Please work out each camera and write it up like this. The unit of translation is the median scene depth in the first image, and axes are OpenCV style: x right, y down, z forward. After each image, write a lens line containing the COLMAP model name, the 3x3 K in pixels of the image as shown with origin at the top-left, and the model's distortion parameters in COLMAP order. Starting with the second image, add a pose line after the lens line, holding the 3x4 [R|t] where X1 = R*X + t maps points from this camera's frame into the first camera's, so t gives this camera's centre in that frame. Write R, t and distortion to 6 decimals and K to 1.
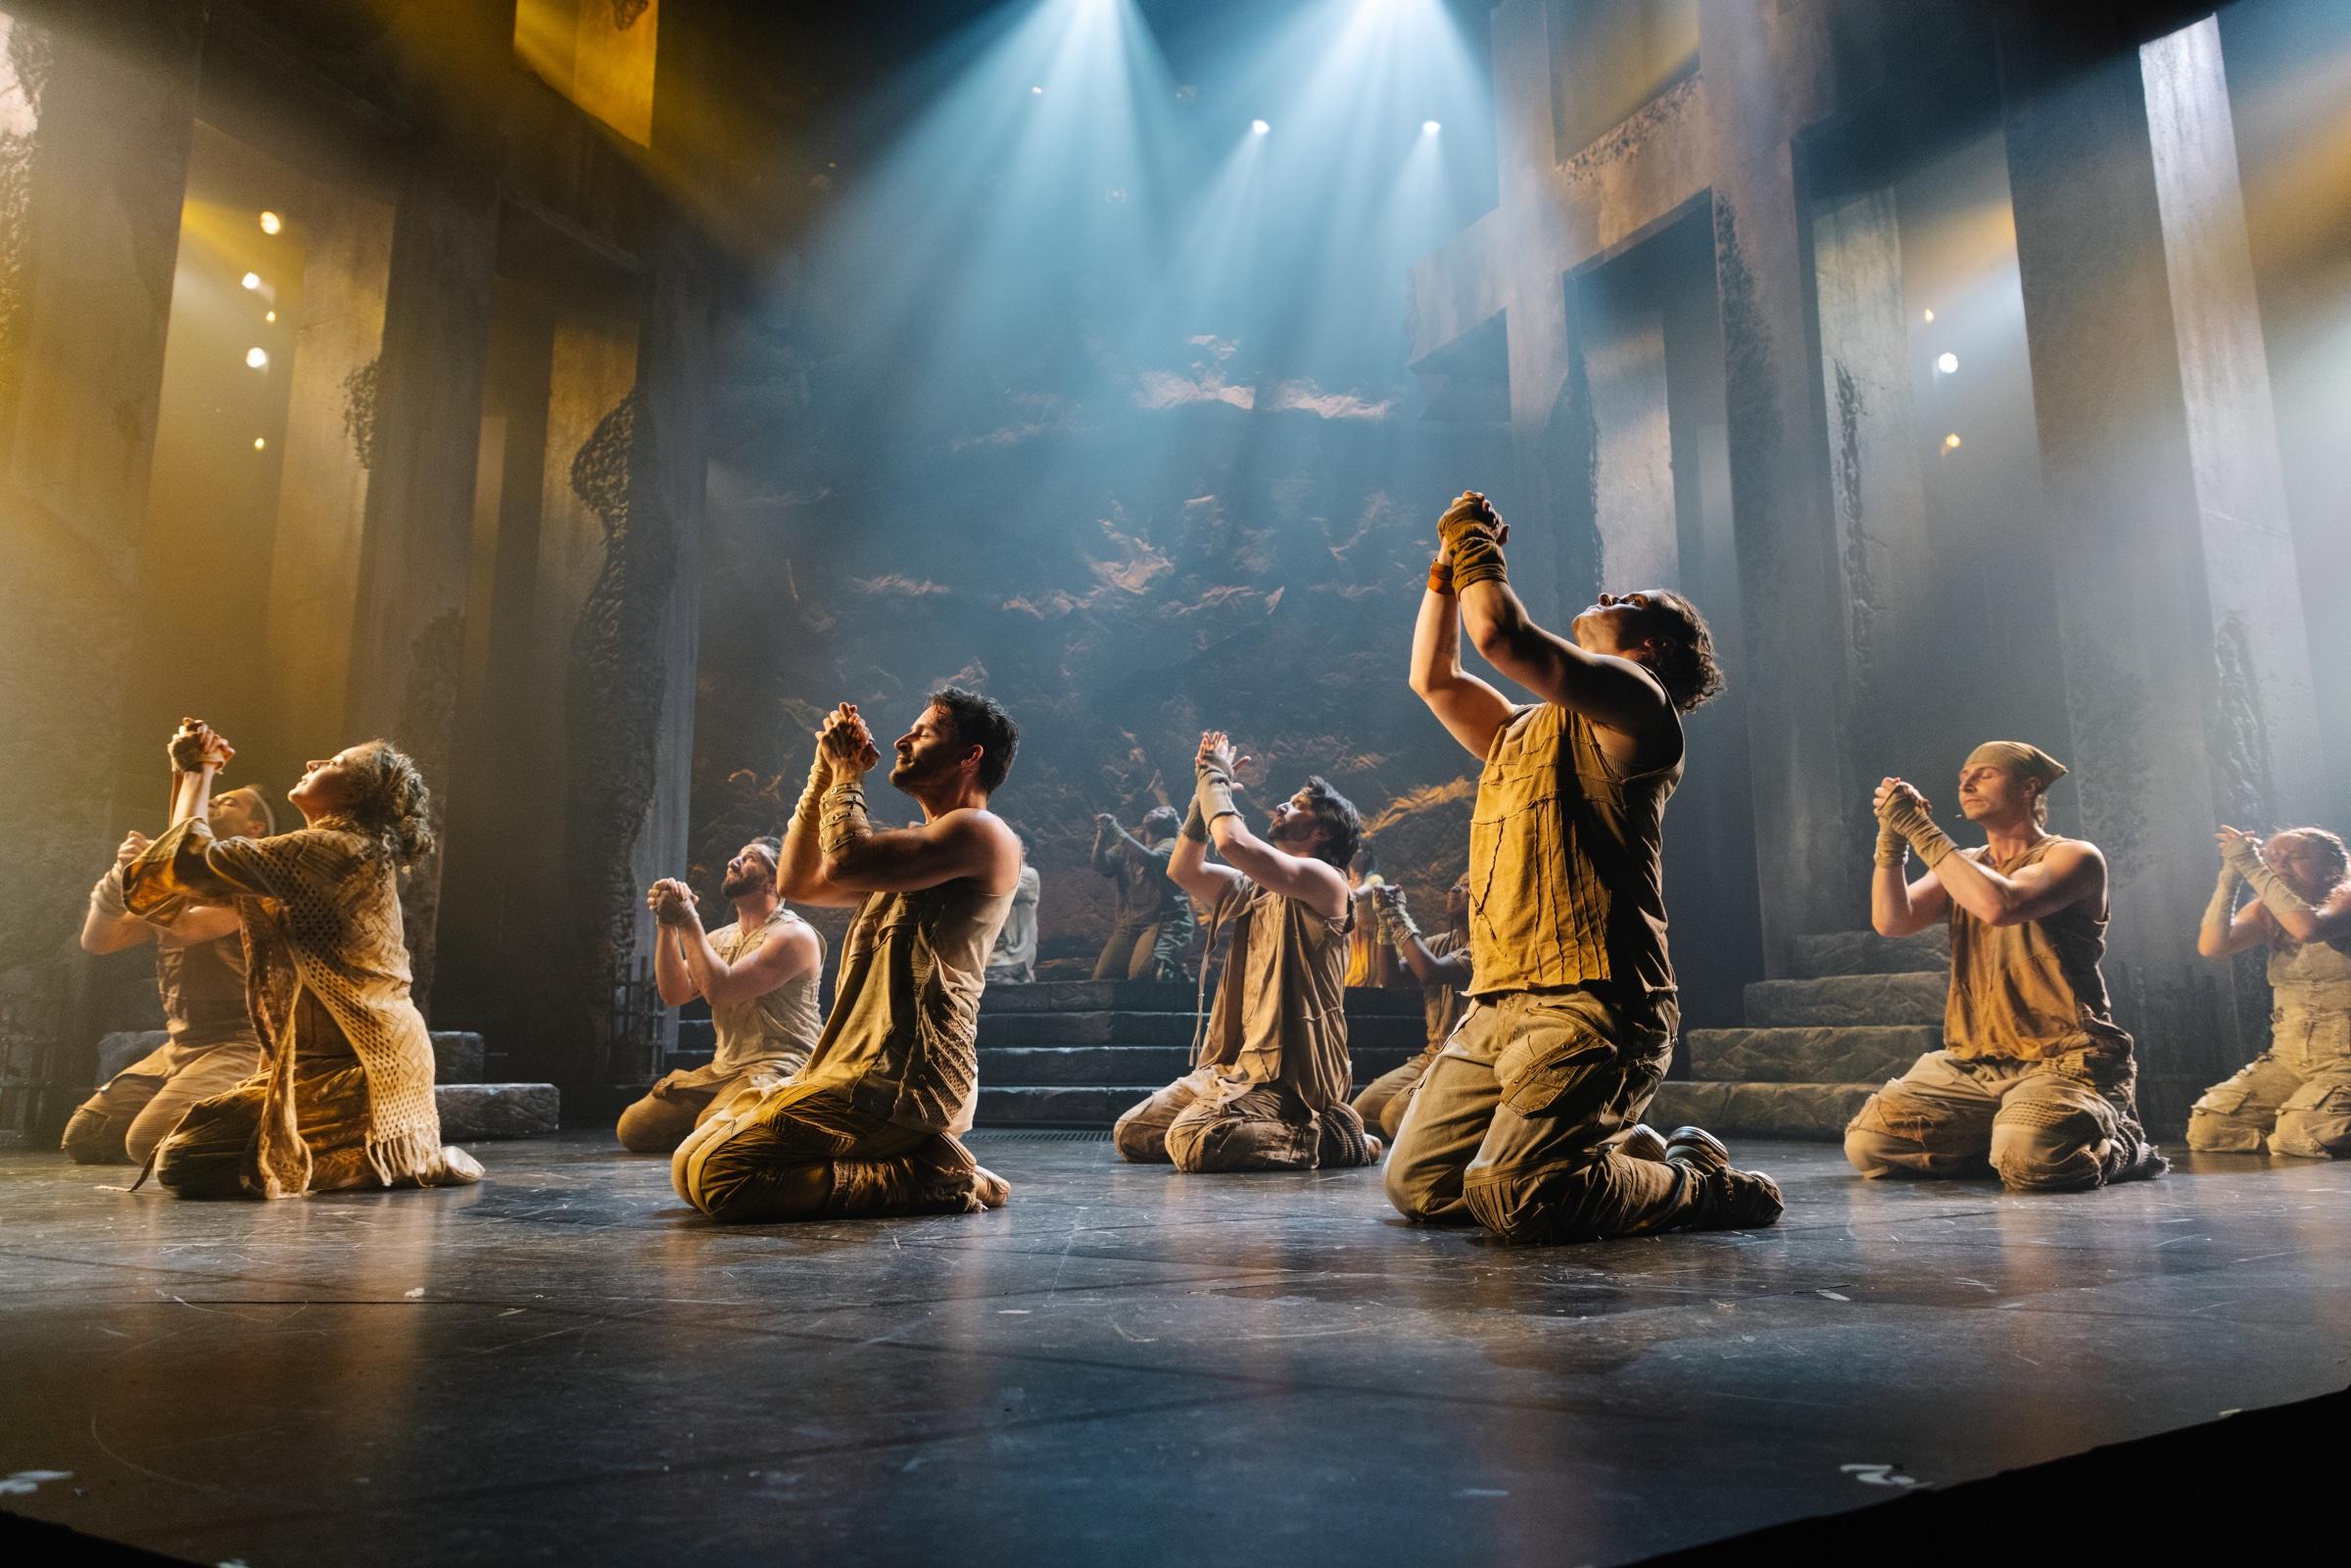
lens RADIAL K [[1549.2, 0, 1141.2], [0, 1549.2, 788.7], [0, 0, 1]] dist [-0.006476, -0.000014]
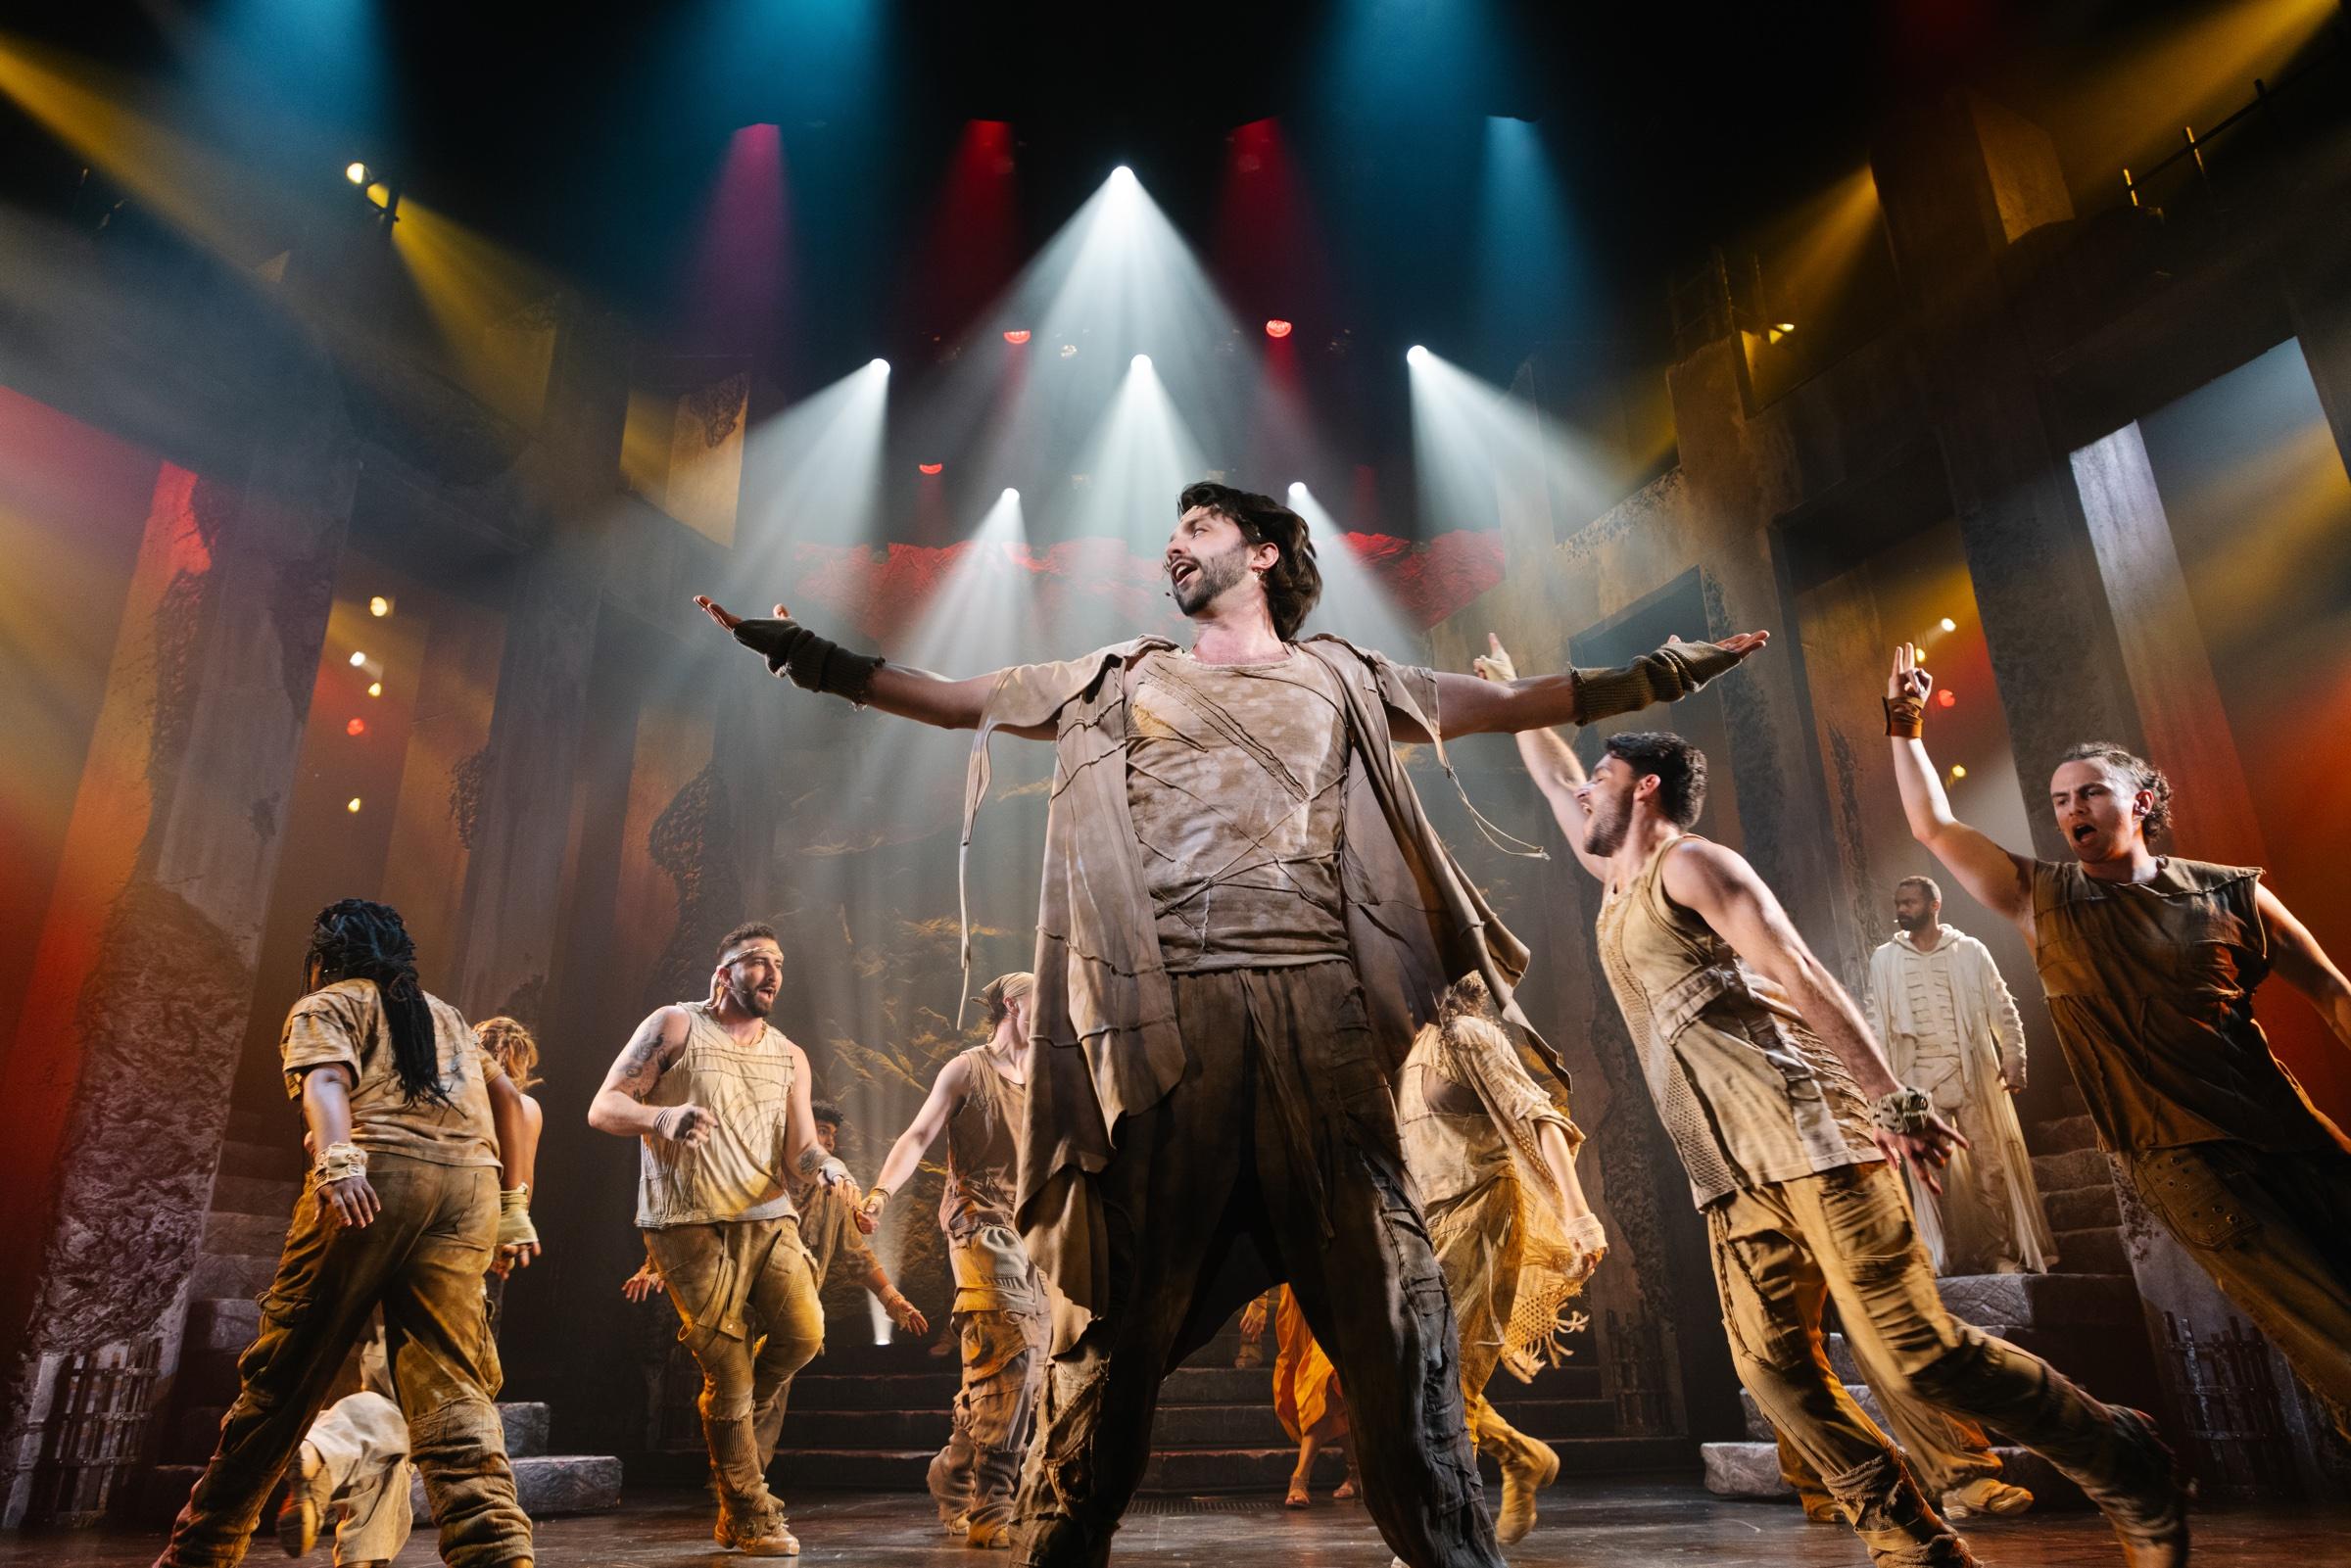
lens RADIAL K [[1549.2, 0, 1141.2], [0, 1549.2, 788.7], [0, 0, 1]] dist [-0.006476, -0.000014]
pose [[0.999575, -0.019226, -0.021935, -0.004235], [0.014511, 0.980132, -0.197814, -0.022221], [0.025303, 0.197412, 0.979994, -0.048276]]
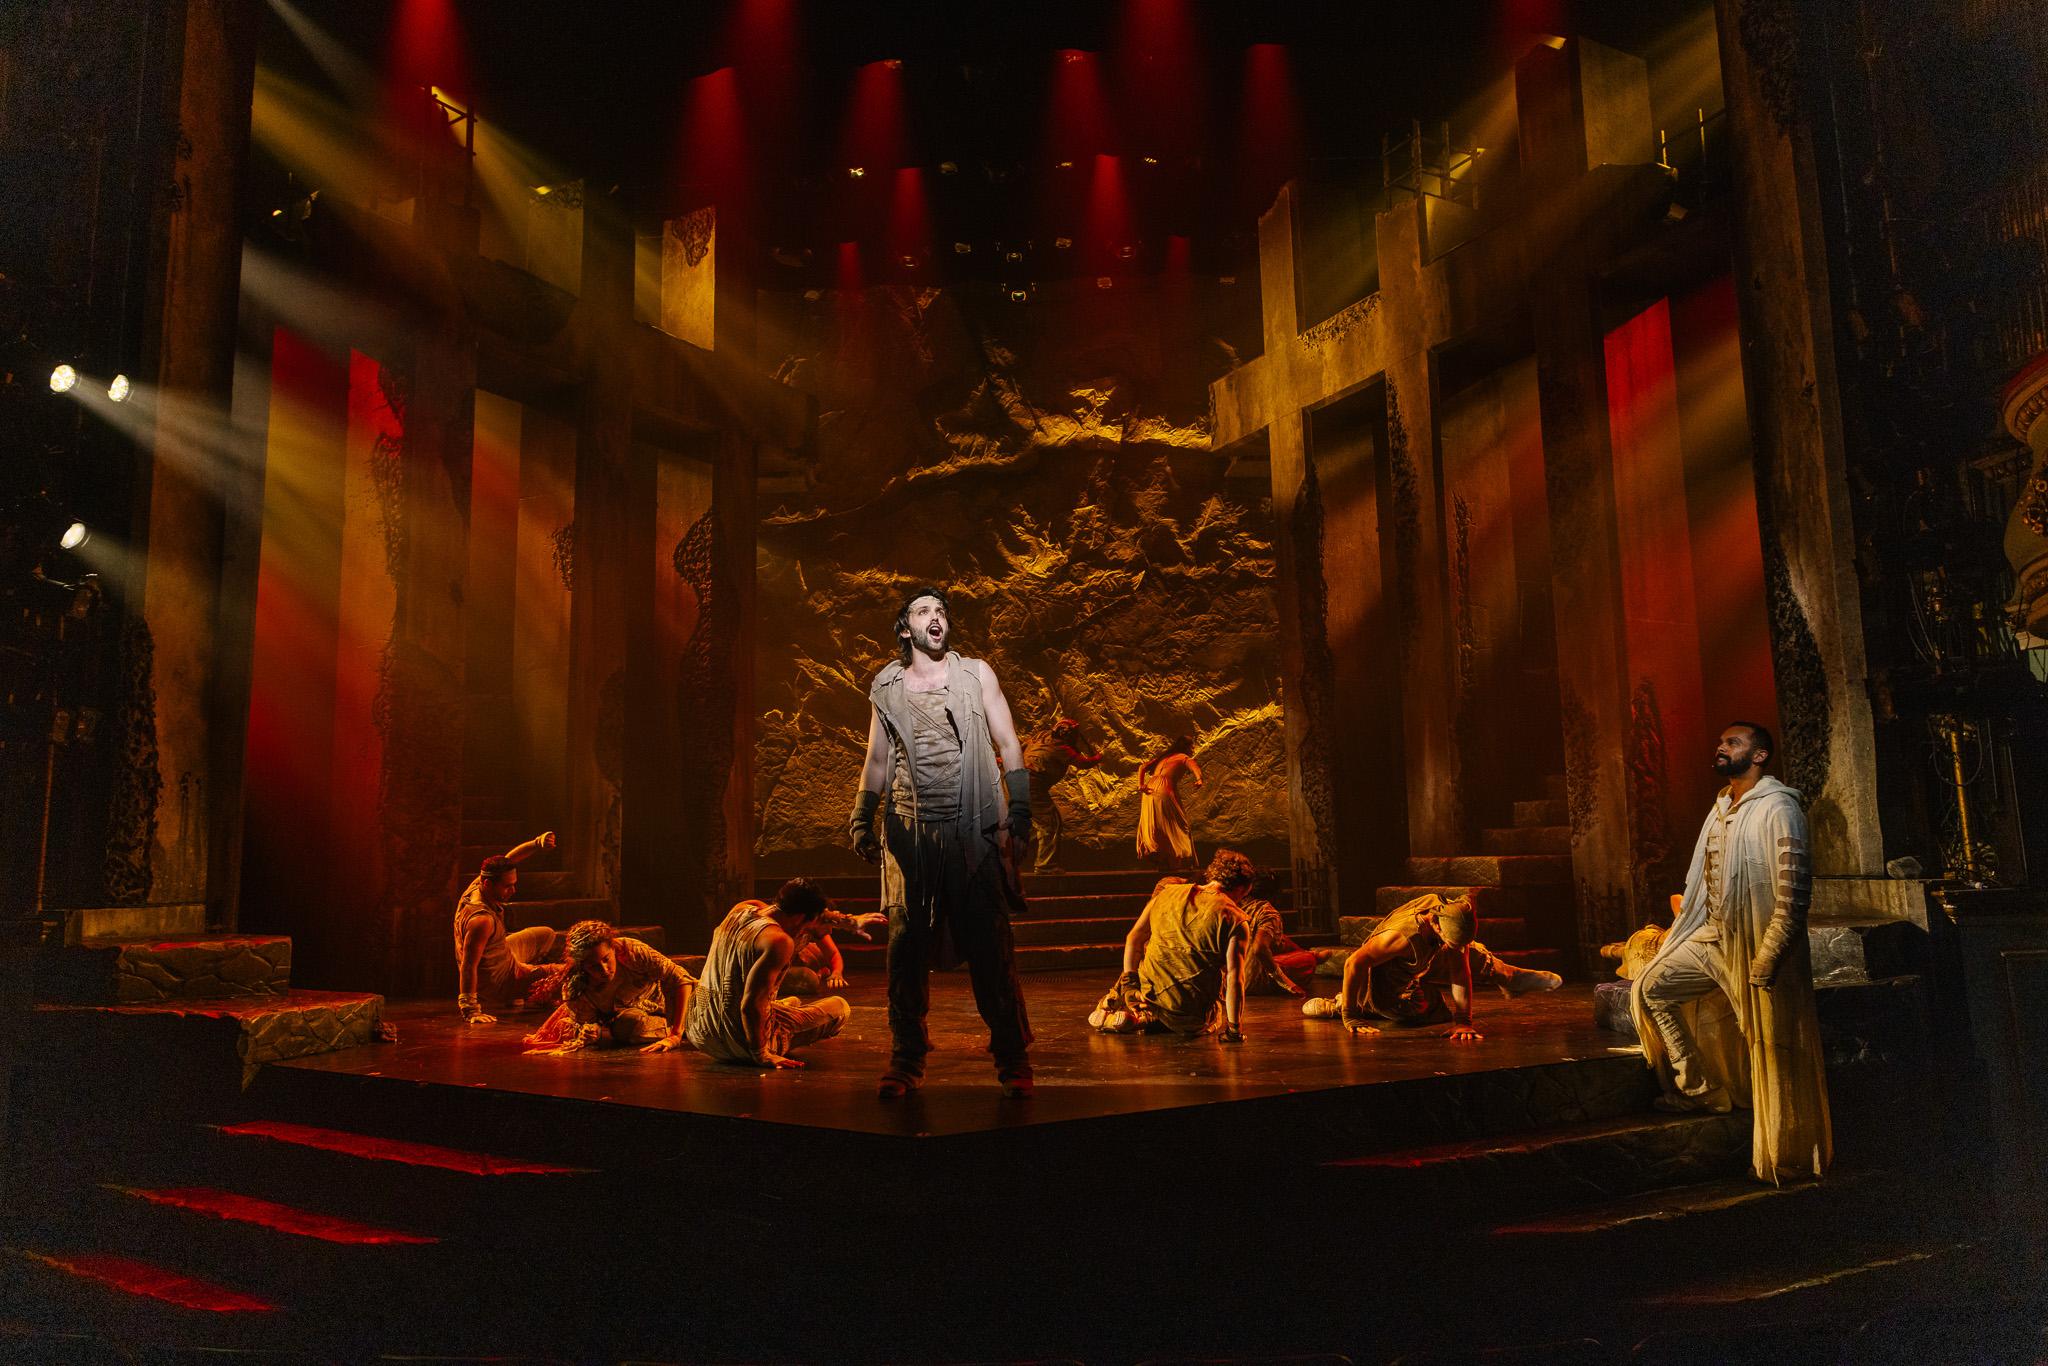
lens RADIAL K [[1349.7, 0, 994.1], [0, 1349.7, 687.1], [0, 0, 1]] dist [-0.006476, -0.000014]
pose [[0.997670, -0.023365, -0.064095, 0.048016], [0.026402, 0.998548, 0.046946, -0.131207], [0.062905, -0.048529, 0.996839, -0.378013]]
